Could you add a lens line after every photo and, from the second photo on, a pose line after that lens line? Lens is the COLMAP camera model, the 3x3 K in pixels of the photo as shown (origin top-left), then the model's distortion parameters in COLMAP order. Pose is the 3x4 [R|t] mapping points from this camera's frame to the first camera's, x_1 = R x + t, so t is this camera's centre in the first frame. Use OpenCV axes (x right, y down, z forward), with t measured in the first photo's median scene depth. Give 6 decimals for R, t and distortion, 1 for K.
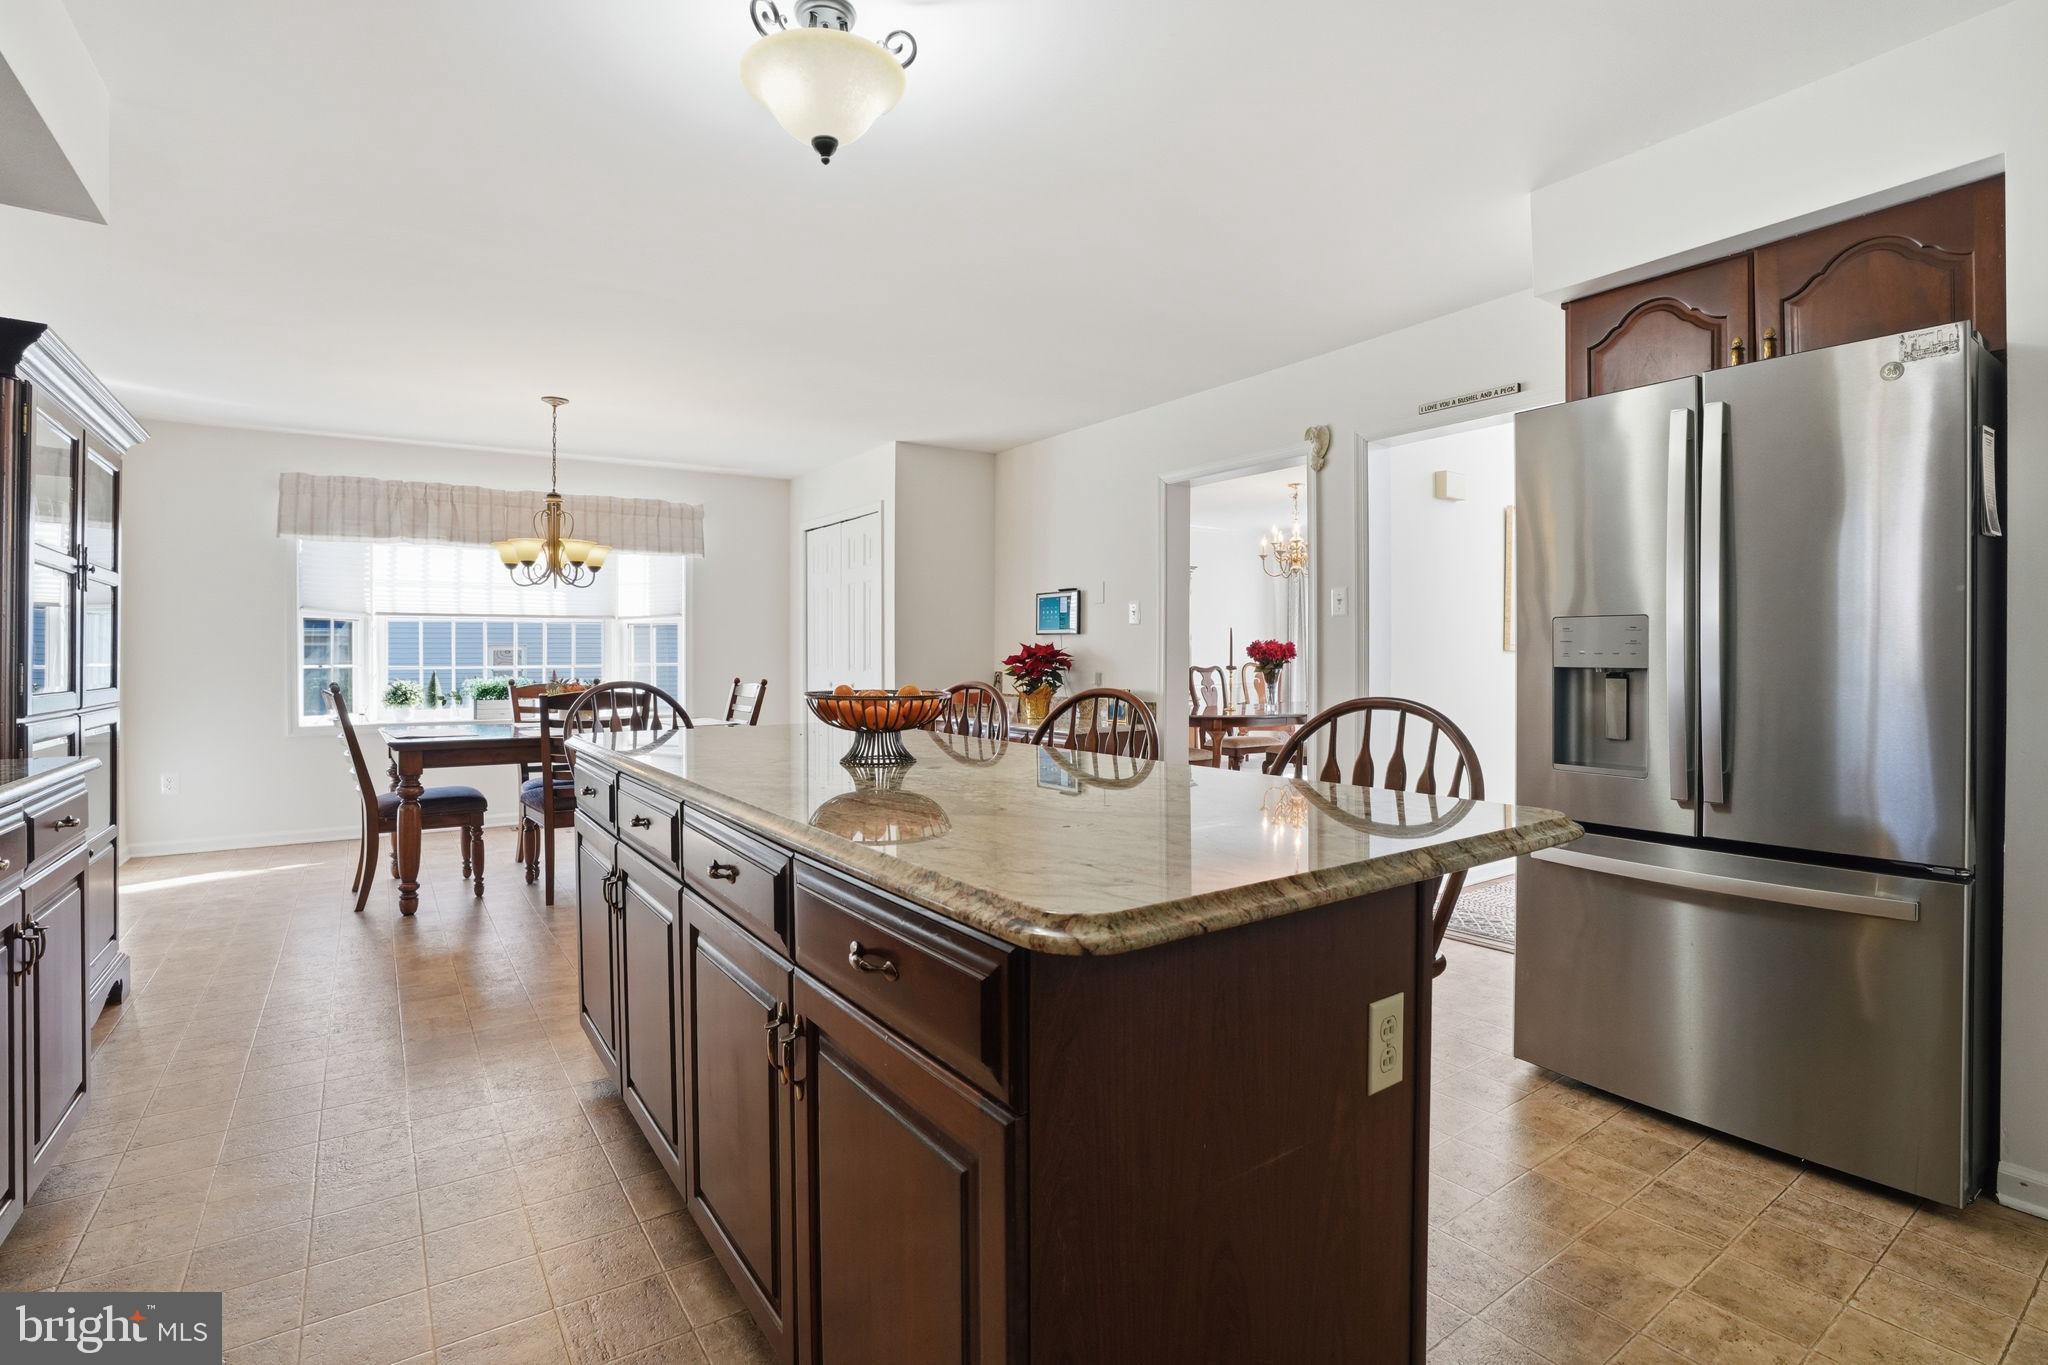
lens RADIAL K [[945.5, 0, 1022.4], [0, 945.5, 674.2], [0, 0, 1]] dist [-0.060521, 0.014173]
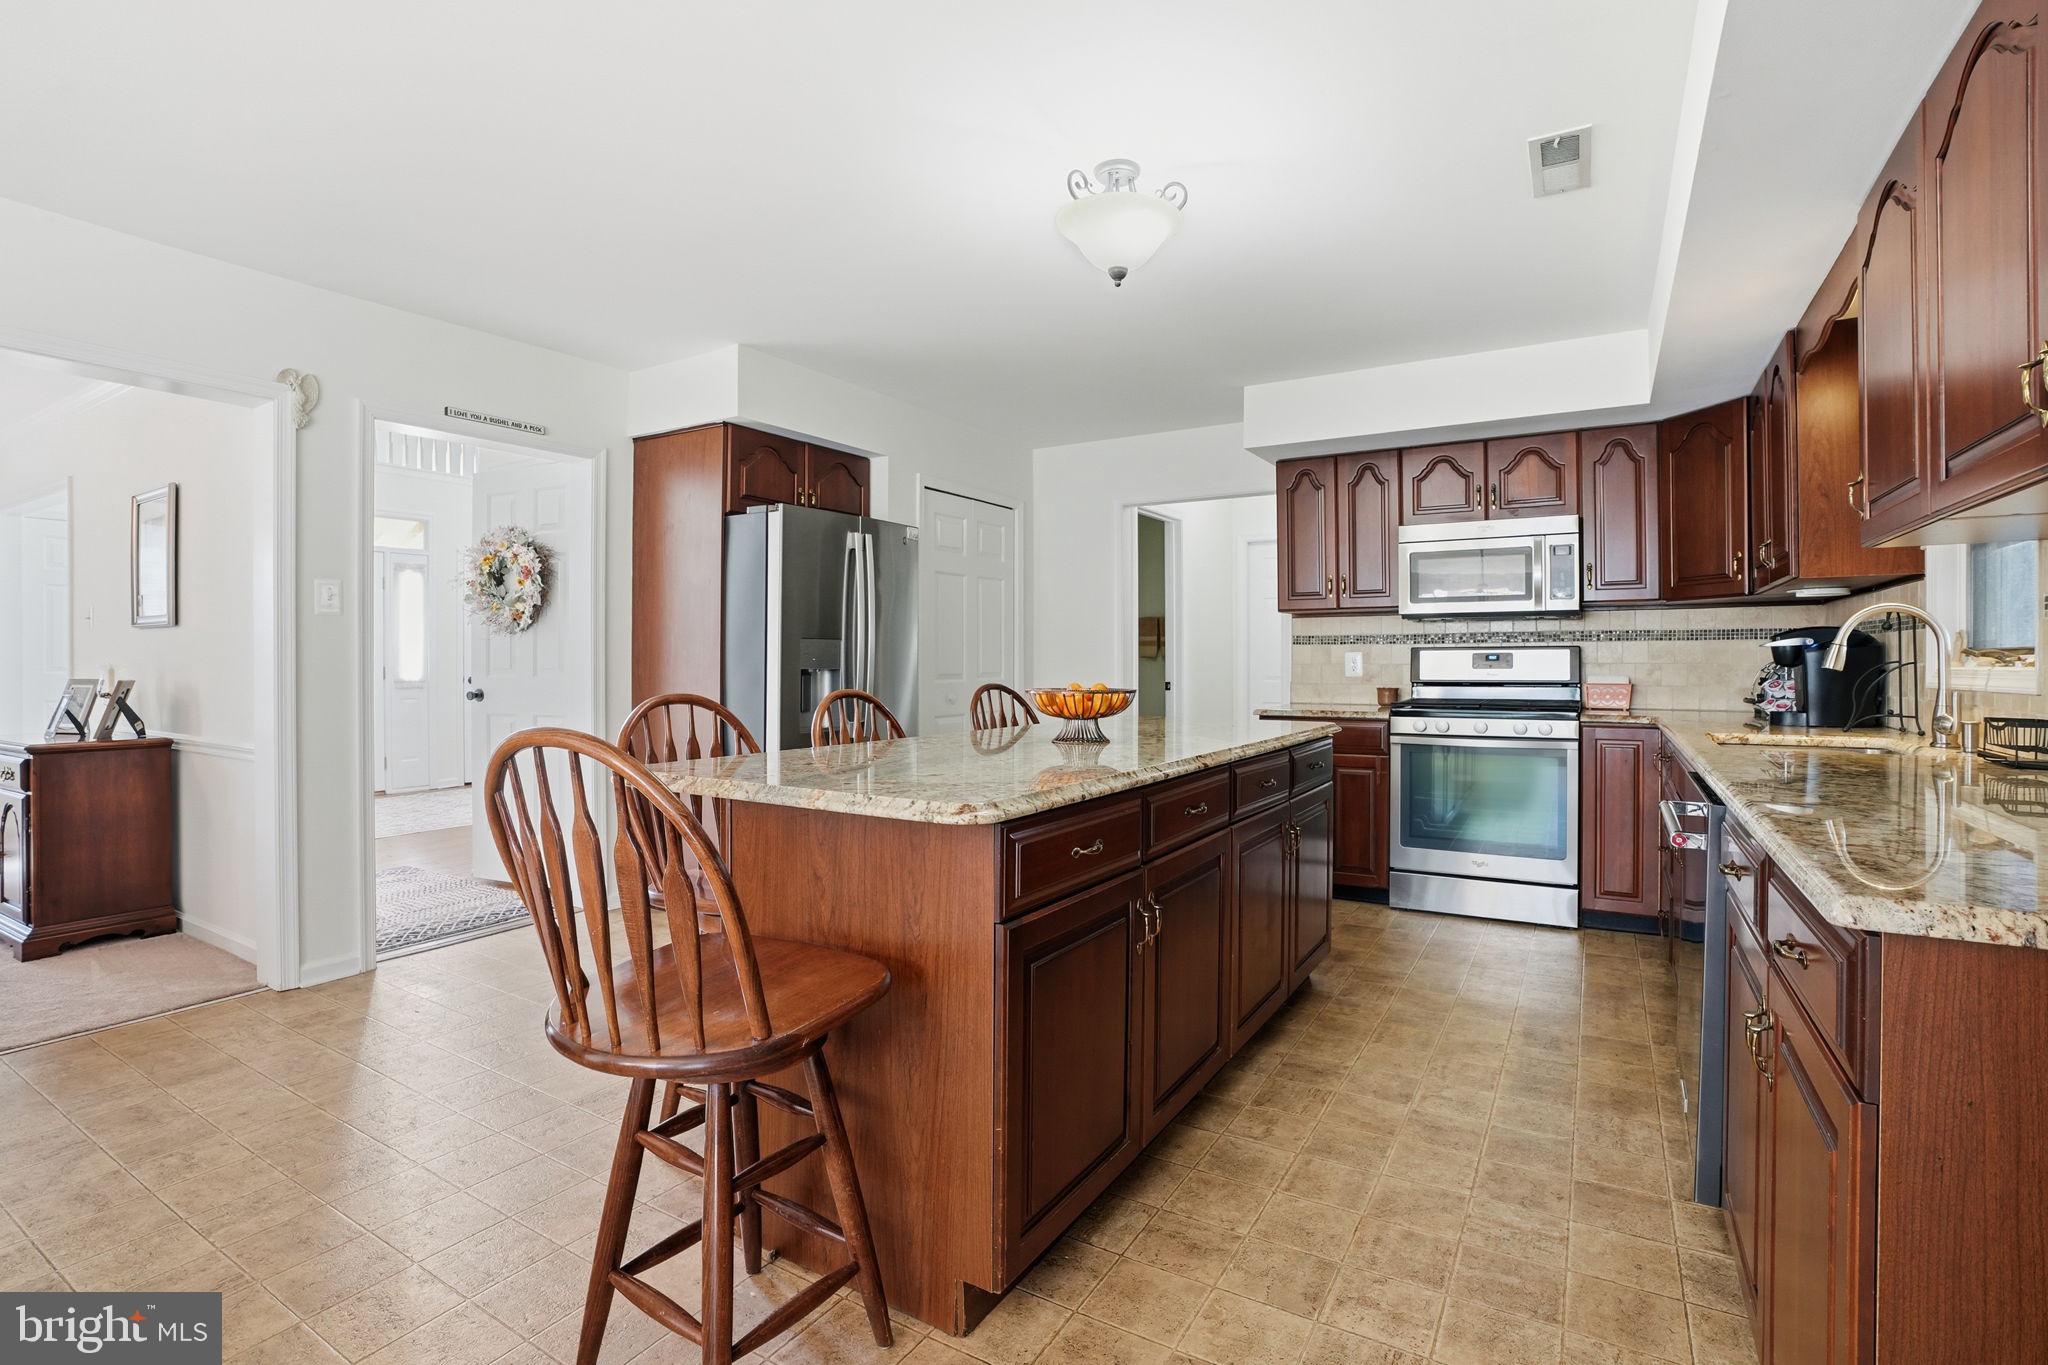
lens RADIAL K [[945.5, 0, 1027.5], [0, 945.5, 668.8], [0, 0, 1]] dist [-0.060521, 0.014173]
pose [[-0.390909, -0.002070, 0.920427, -0.972627], [0.004787, 0.999979, 0.004282, -0.011972], [-0.920417, 0.006080, -0.390891, 1.080057]]
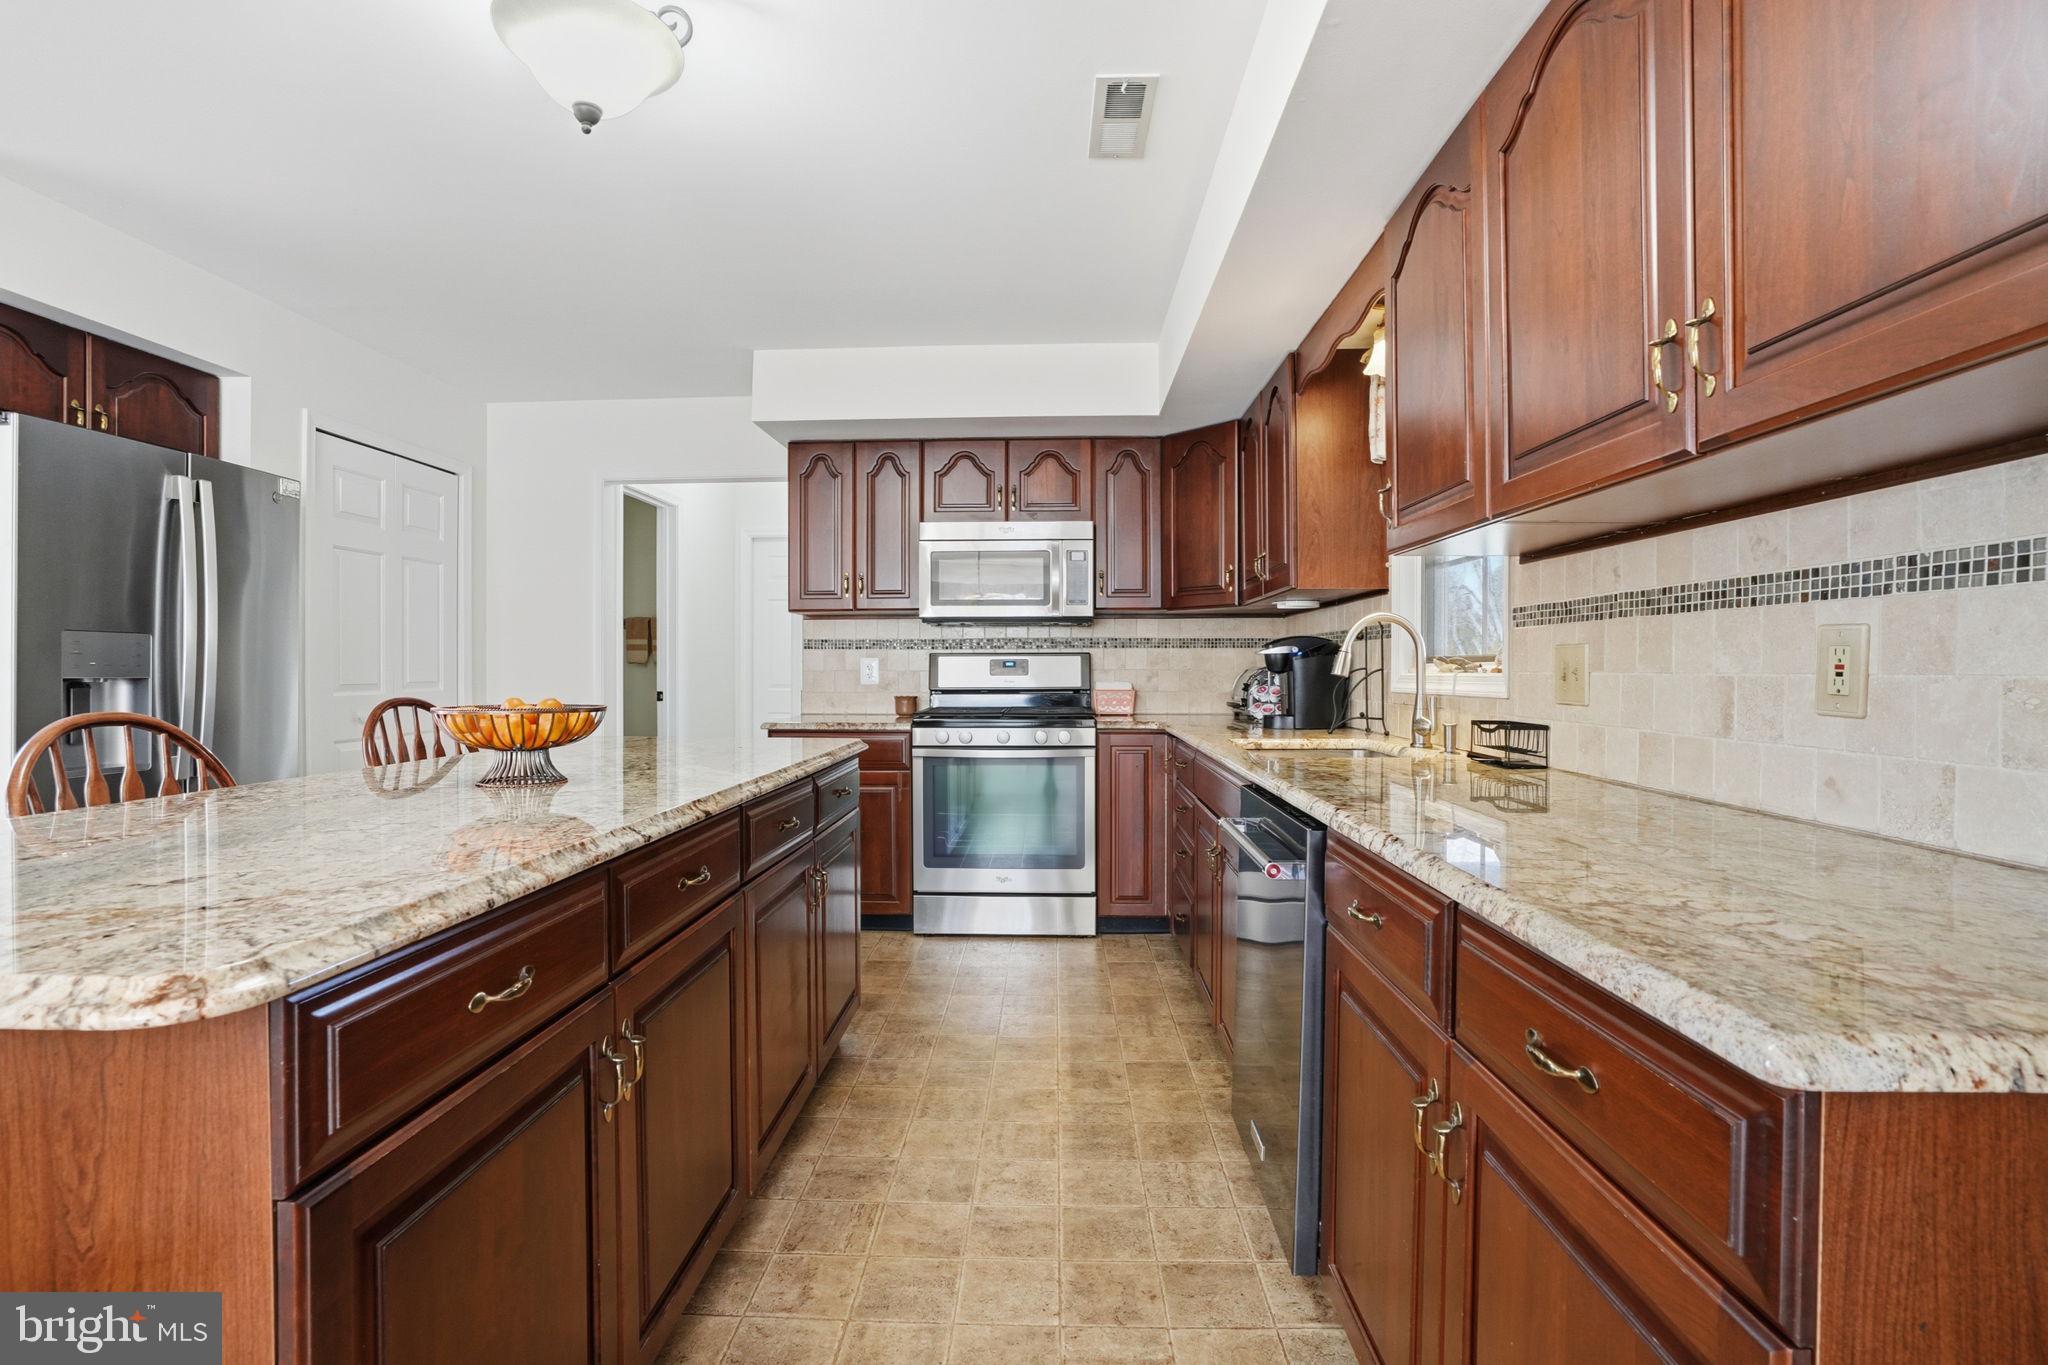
lens RADIAL K [[945.5, 0, 1019.4], [0, 945.5, 680.9], [0, 0, 1]] dist [-0.060521, 0.014173]
pose [[-0.790498, -0.004096, 0.612451, -0.794483], [0.003994, 0.999922, 0.011842, -0.011395], [-0.612451, 0.011807, -0.790420, 0.962262]]
